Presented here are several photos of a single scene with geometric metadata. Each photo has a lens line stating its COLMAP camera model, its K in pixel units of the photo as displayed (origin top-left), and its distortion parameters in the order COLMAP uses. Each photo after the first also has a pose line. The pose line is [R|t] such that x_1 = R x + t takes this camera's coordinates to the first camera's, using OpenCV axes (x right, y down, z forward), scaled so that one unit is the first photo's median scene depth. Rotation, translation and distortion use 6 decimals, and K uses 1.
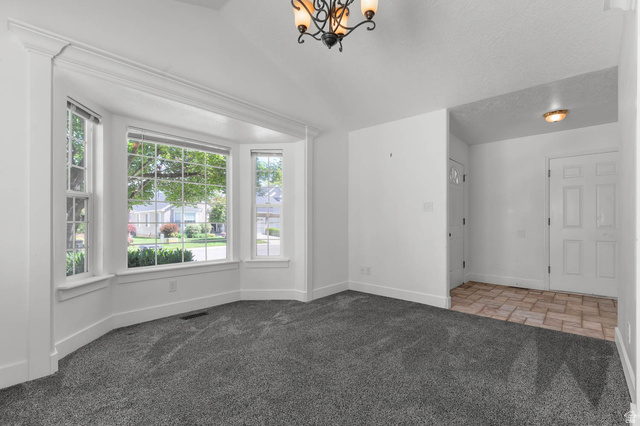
lens RADIAL K [[293.9, 0, 319.5], [0, 293.9, 225.1], [0, 0, 1]] dist [0.001352, -0.000016]
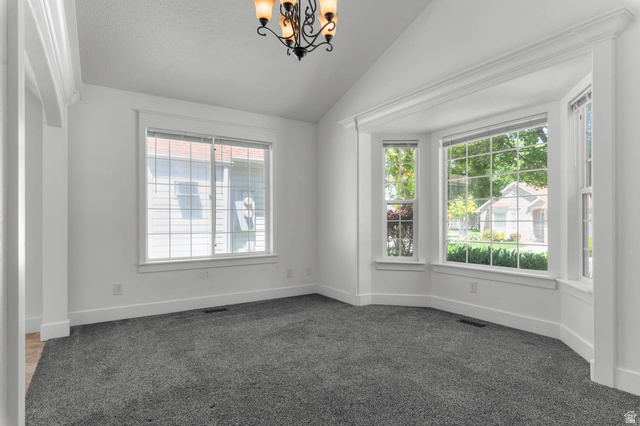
lens RADIAL K [[353.7, 0, 321.2], [0, 353.7, 219.6], [0, 0, 1]] dist [0.006051, 0.001415]
pose [[-0.256603, -0.005234, -0.966503, 0.797654], [-0.004377, 0.999981, -0.004253, -0.005485], [0.966507, 0.003139, -0.256621, 0.878127]]
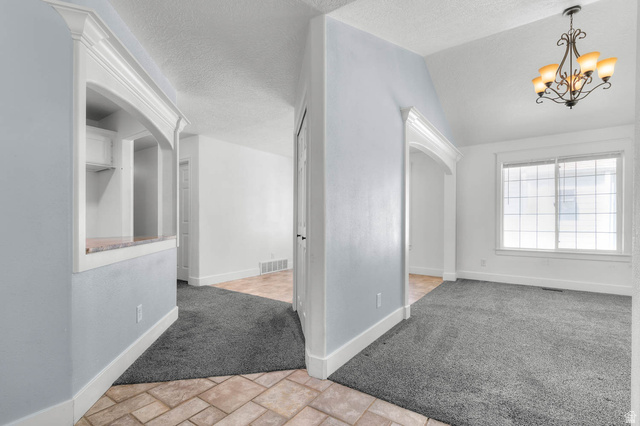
lens RADIAL K [[293.9, 0, 325.7], [0, 293.9, 224.5], [0, 0, 1]] dist [0.001352, -0.000016]
pose [[-0.991403, -0.003392, -0.130800, 0.932595], [-0.005795, 0.999821, 0.017996, -0.014994], [0.130716, 0.018600, -0.991245, 1.463028]]
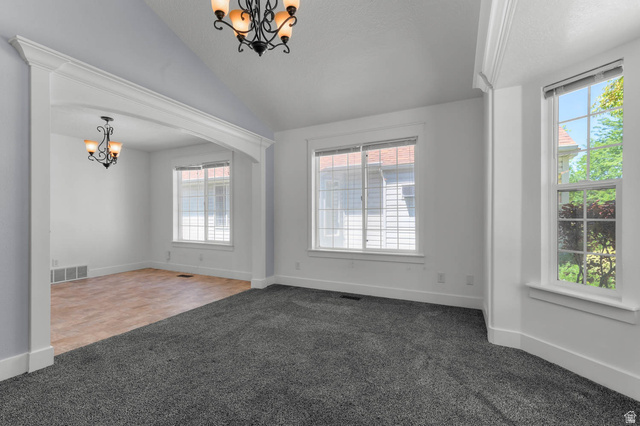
lens RADIAL K [[276.9, 0, 321.6], [0, 276.9, 218.1], [0, 0, 1]] dist [0.001696, 0.000410]
pose [[-0.962094, -0.001259, -0.272714, 0.060664], [-0.002890, 0.999980, 0.005577, -0.014279], [0.272702, 0.006154, -0.962079, 1.258506]]
